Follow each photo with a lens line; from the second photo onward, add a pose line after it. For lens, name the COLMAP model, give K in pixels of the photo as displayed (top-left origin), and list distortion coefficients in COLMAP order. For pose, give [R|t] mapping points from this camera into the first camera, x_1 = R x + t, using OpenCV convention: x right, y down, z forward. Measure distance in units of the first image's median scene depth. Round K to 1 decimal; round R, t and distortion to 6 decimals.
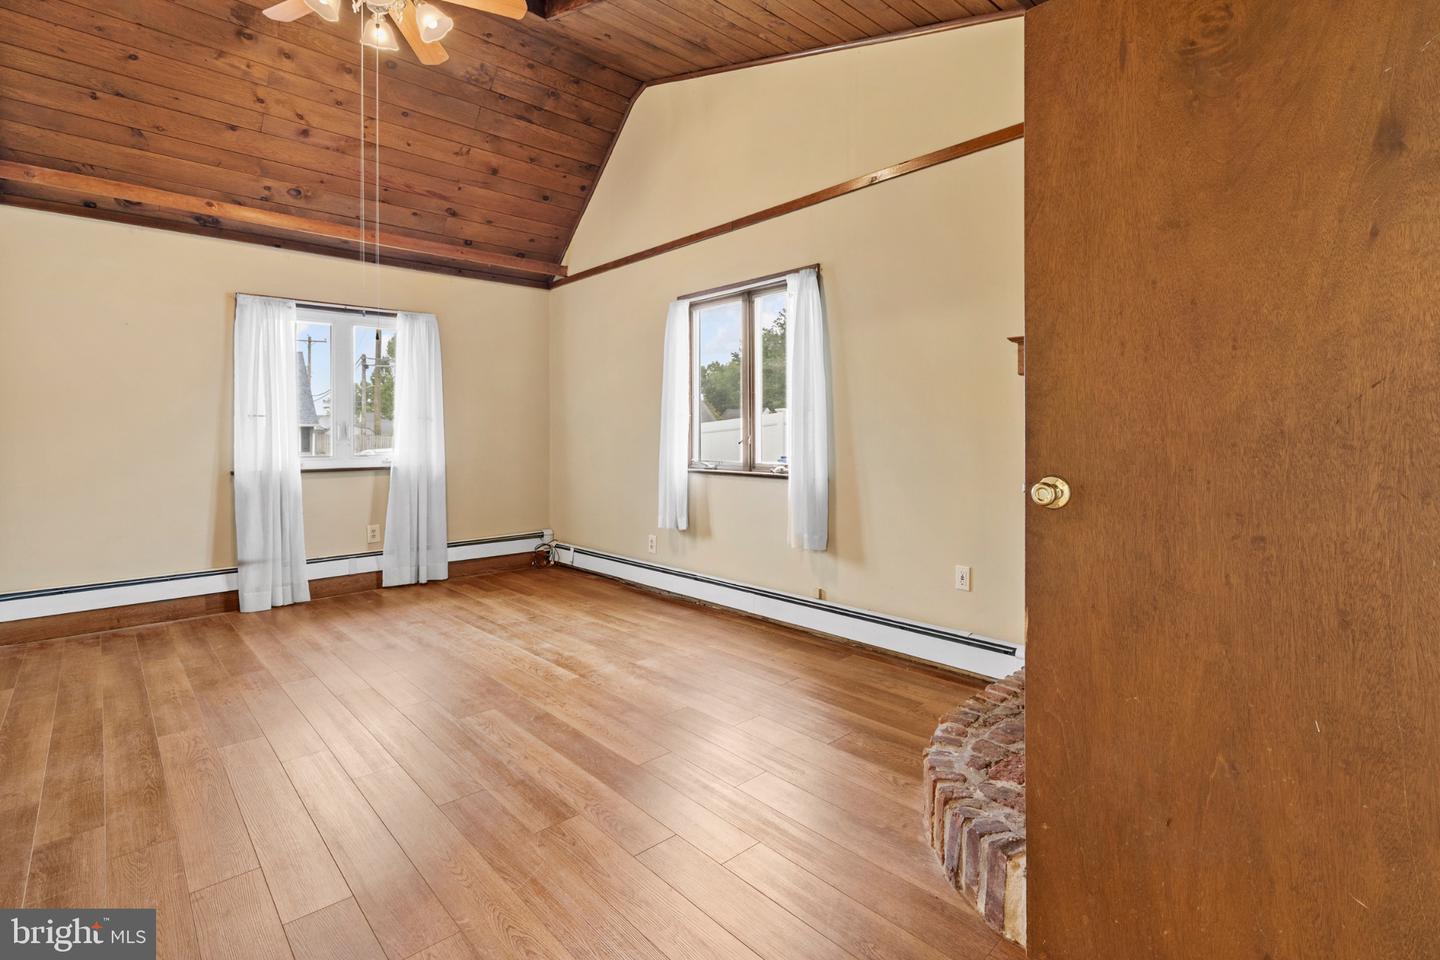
lens RADIAL K [[671.8, 0, 729.3], [0, 671.8, 450.7], [0, 0, 1]] dist [-0.002308, -0.000346]
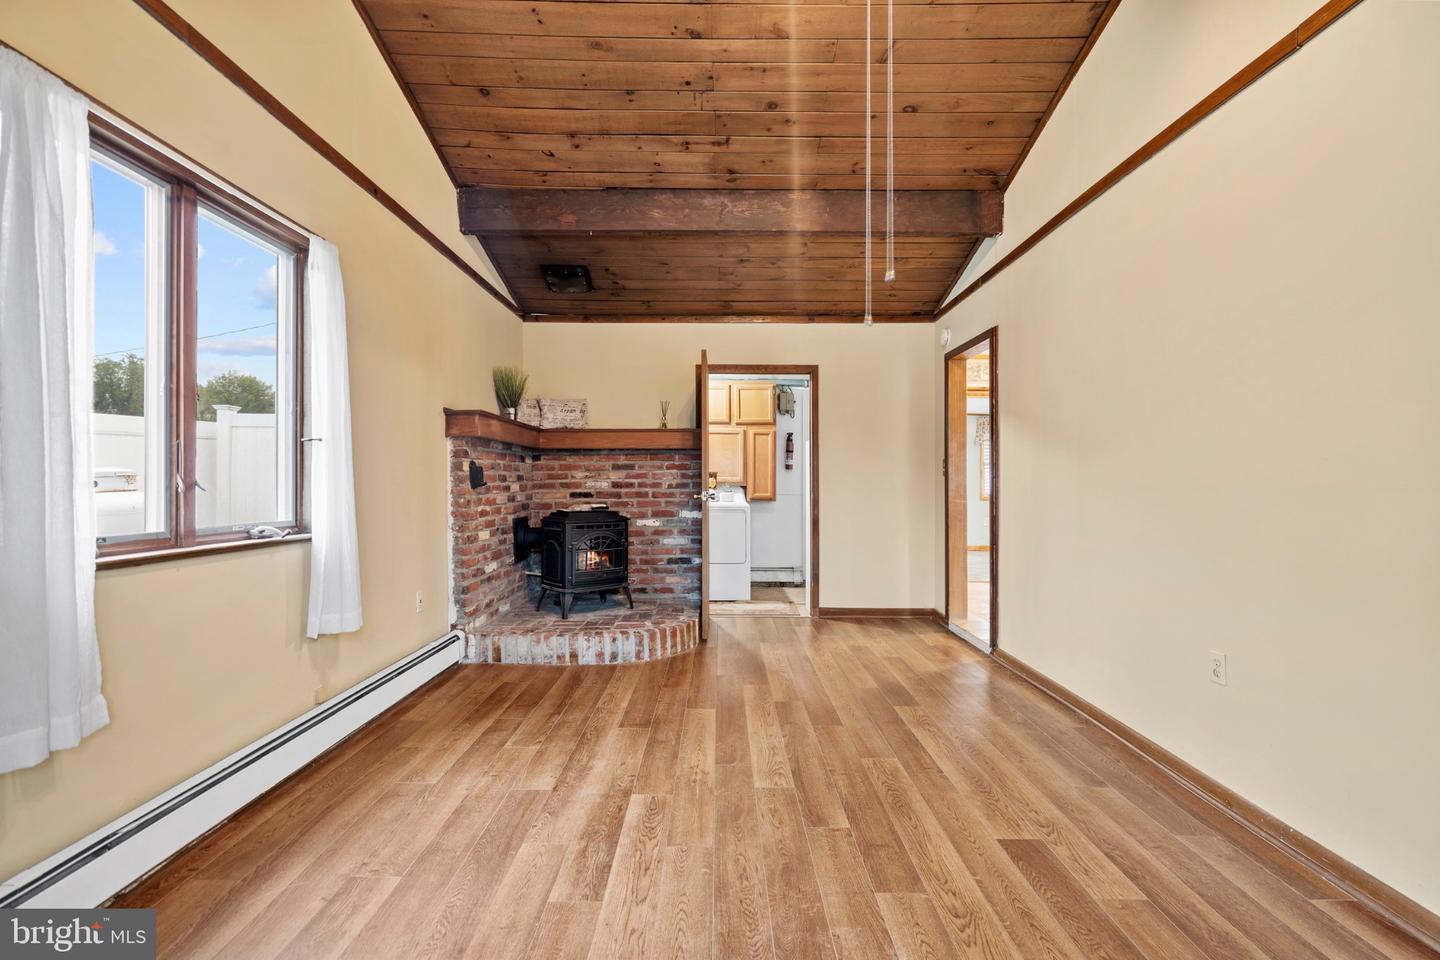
lens RADIAL K [[653.0, 0, 720.9], [0, 653.0, 485.0], [0, 0, 1]] dist [-0.003202, 0.000076]
pose [[-0.729964, -0.004324, 0.683472, -0.803088], [0.011728, 0.999754, 0.018850, -0.027633], [-0.683385, 0.021775, -0.729733, 1.464305]]
